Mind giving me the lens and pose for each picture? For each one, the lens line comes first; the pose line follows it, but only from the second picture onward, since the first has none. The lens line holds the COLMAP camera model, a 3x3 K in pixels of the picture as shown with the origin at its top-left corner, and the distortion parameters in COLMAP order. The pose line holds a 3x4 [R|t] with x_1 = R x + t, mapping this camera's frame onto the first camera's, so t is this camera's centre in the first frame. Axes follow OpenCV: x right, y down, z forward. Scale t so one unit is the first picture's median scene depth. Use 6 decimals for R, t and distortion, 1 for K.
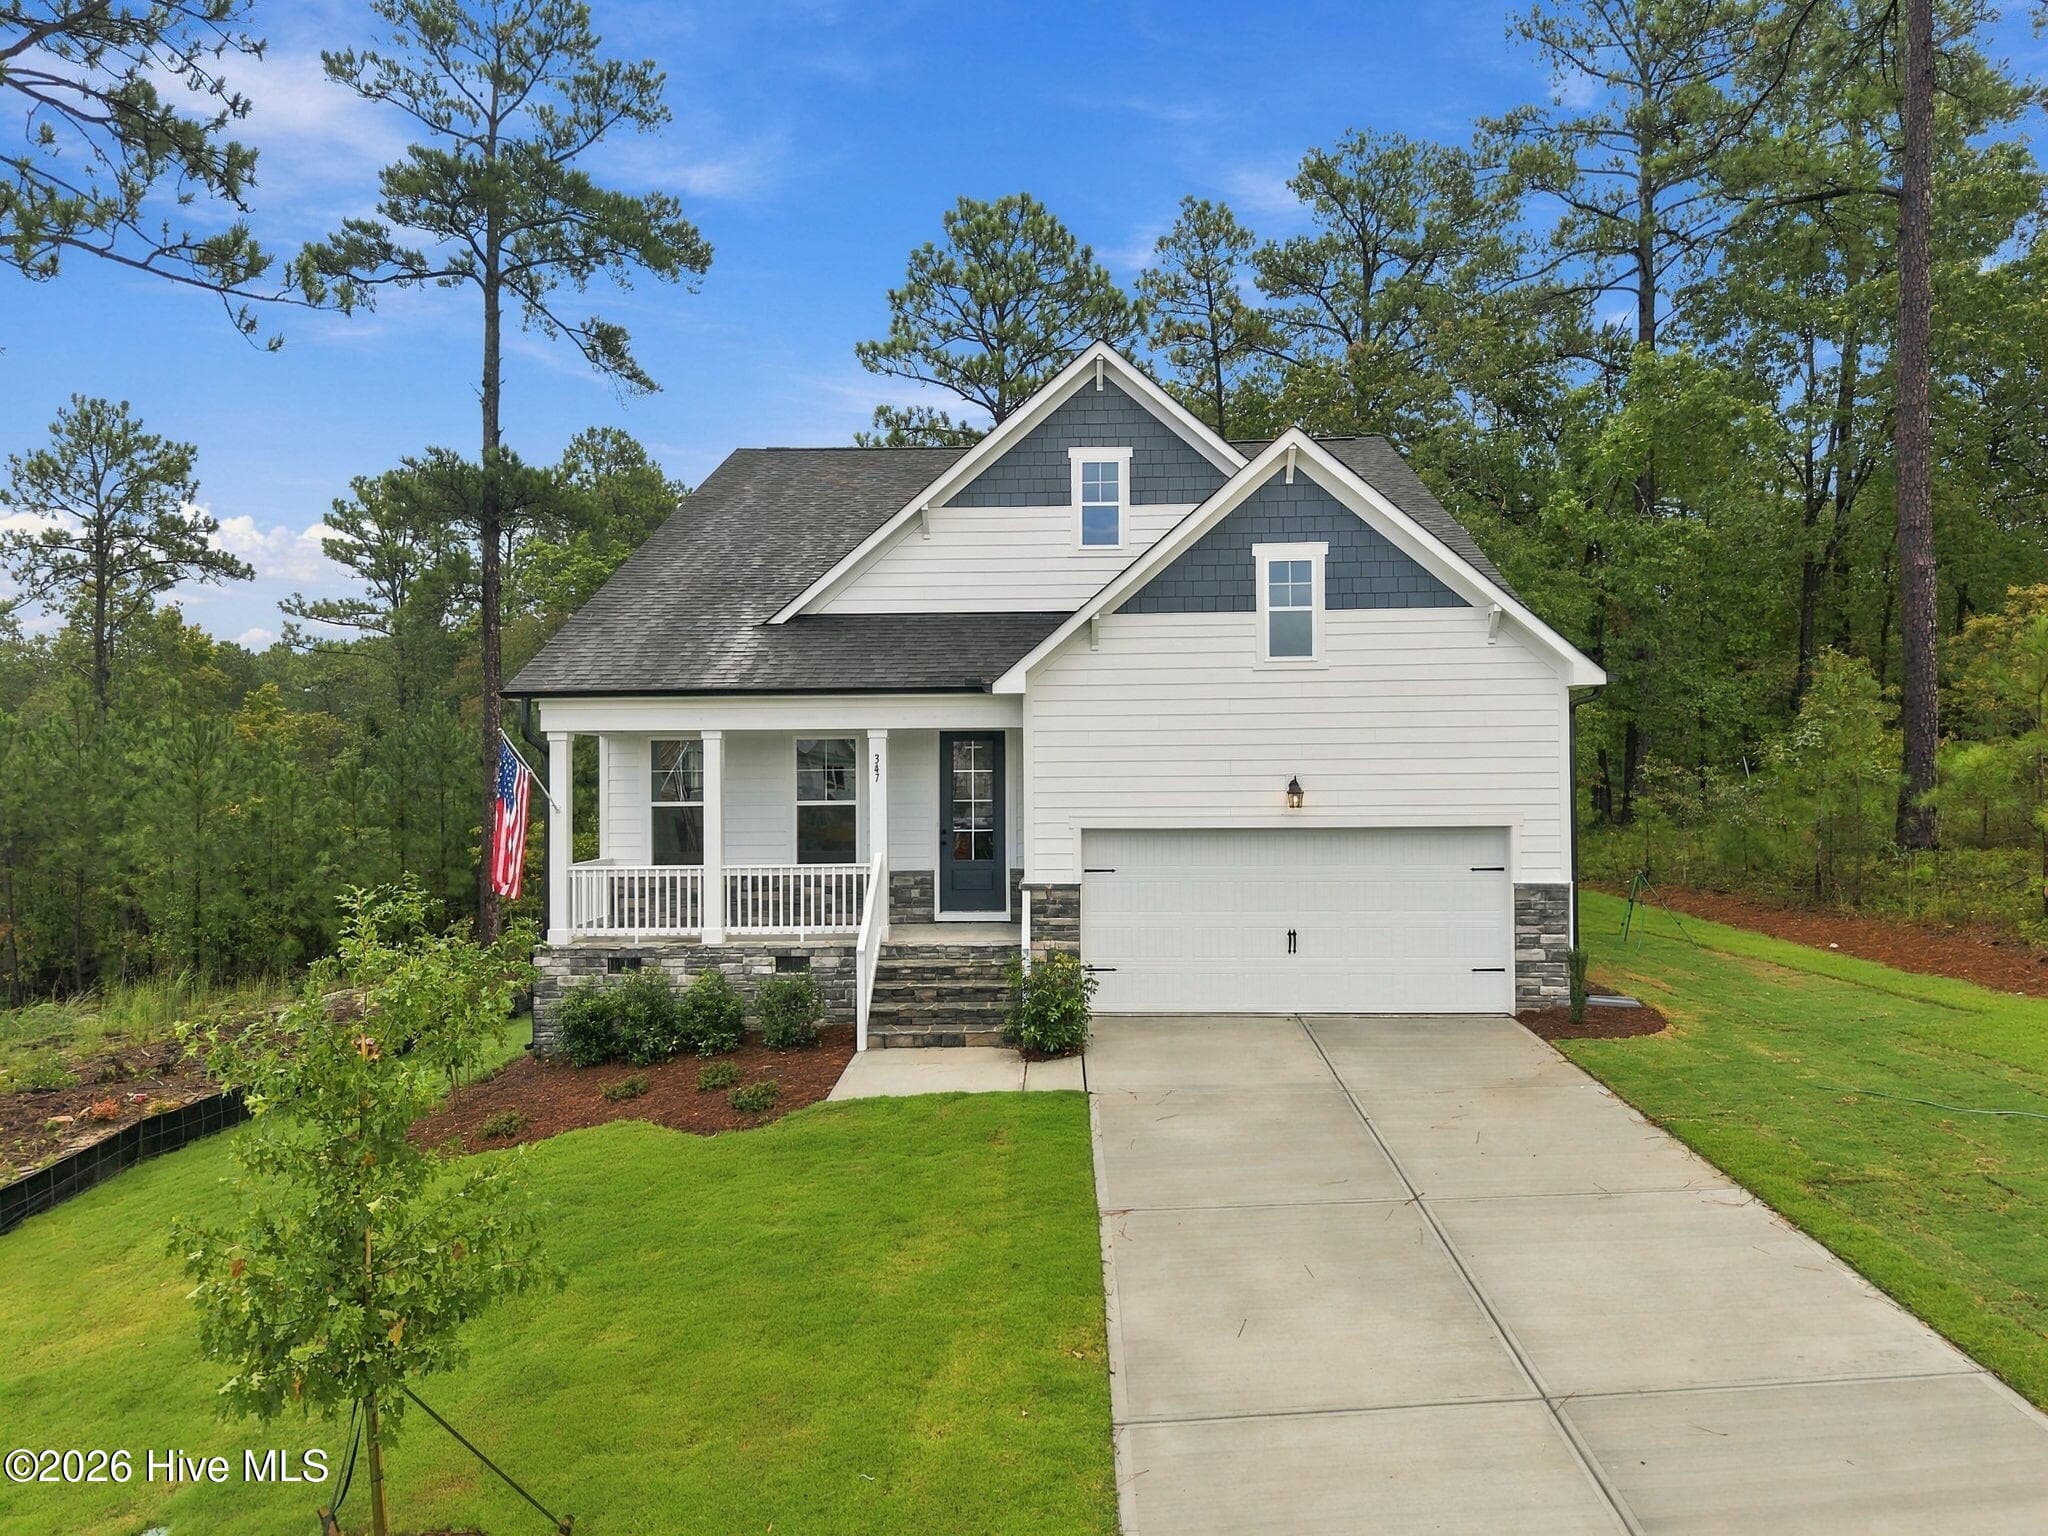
lens RADIAL K [[1417.1, 0, 1024.6], [0, 1417.1, 775.1], [0, 0, 1]] dist [0.027771, -0.015509]
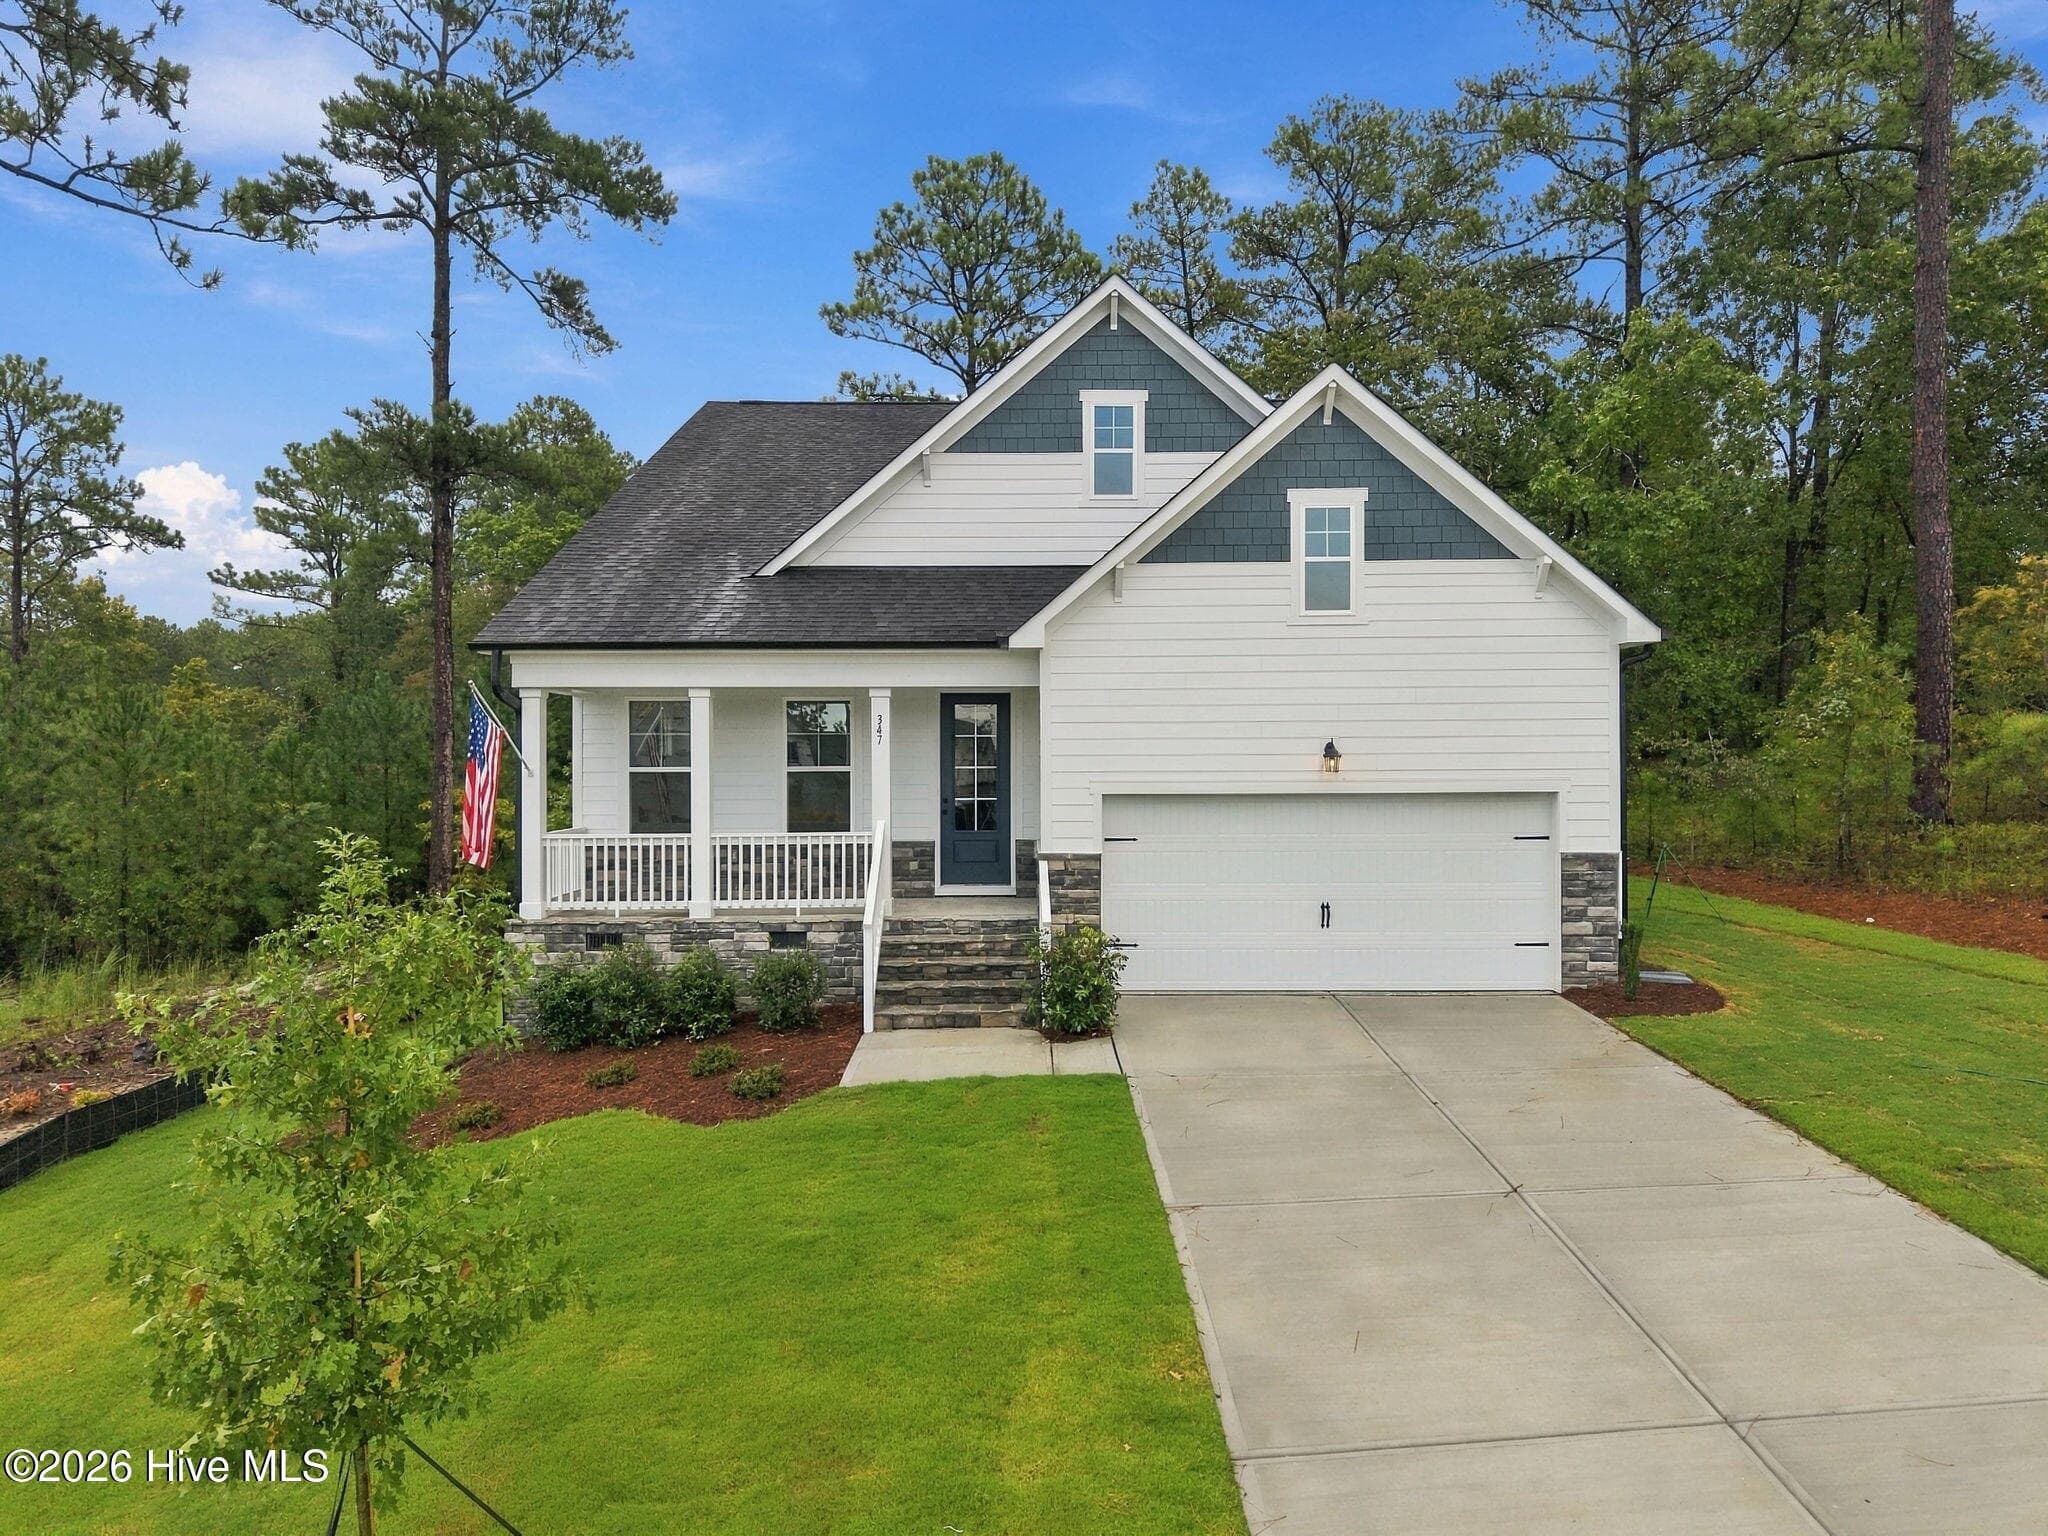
lens RADIAL K [[1417.1, 0, 1028.2], [0, 1417.1, 774.6], [0, 0, 1]] dist [0.027771, -0.015509]
pose [[0.999157, 0.003201, 0.040934, -0.043687], [-0.003585, 0.999950, 0.009316, 0.015546], [-0.040902, -0.009455, 0.999118, 0.066688]]
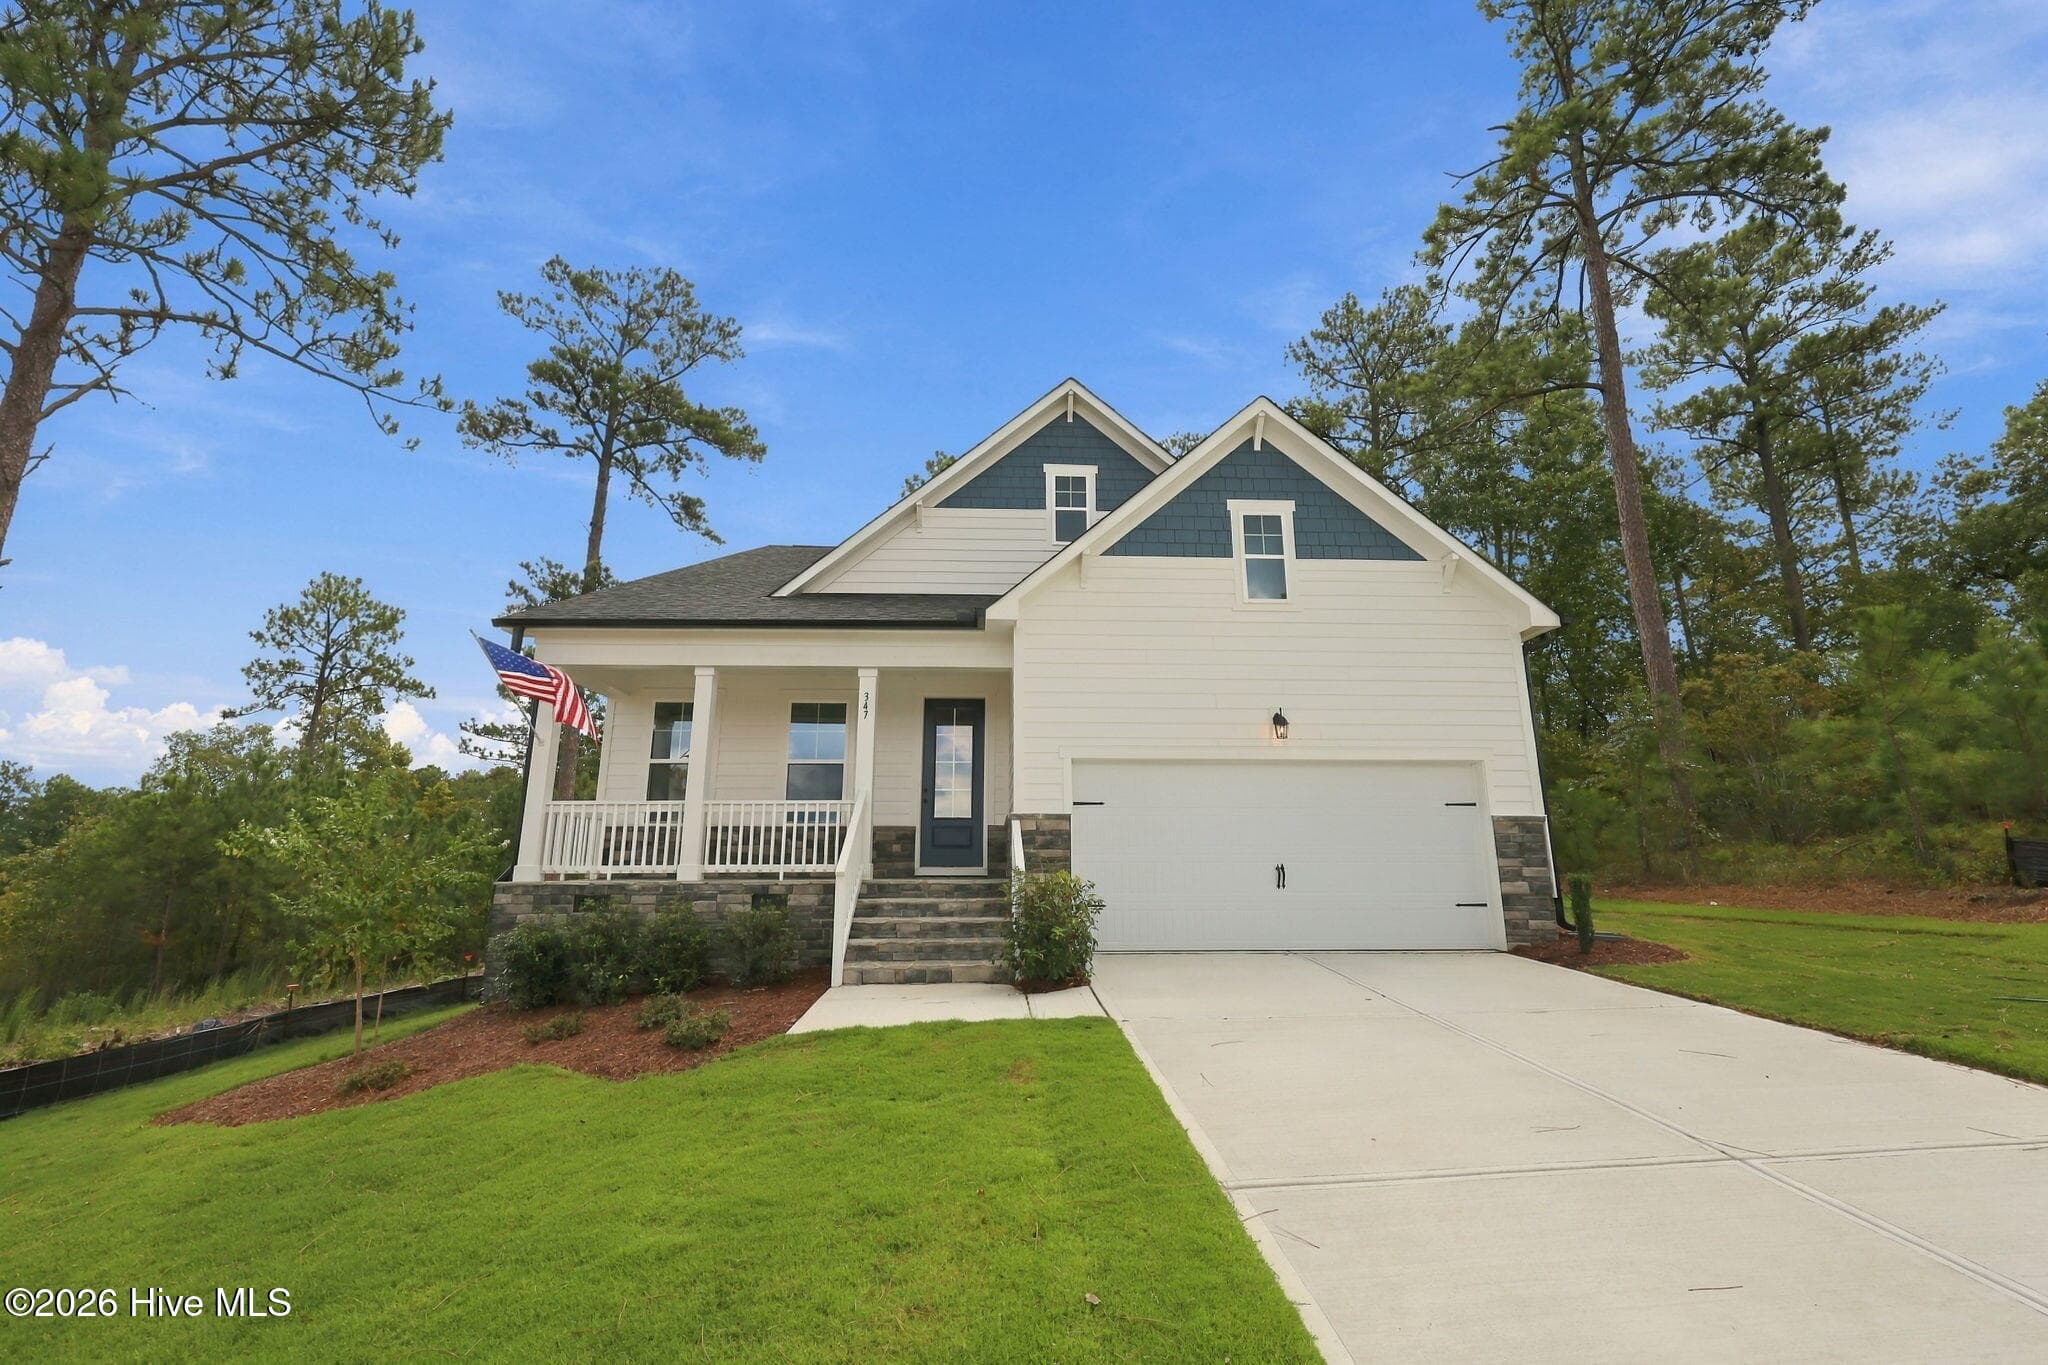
lens RADIAL K [[850.9, 0, 1026.8], [0, 850.9, 690.1], [0, 0, 1]] dist [0.001484, 0.001613]
pose [[0.996528, 0.024515, 0.079562, -0.037536], [-0.007196, 0.977448, -0.211052, 0.109746], [-0.082942, 0.209746, 0.974232, 0.377884]]
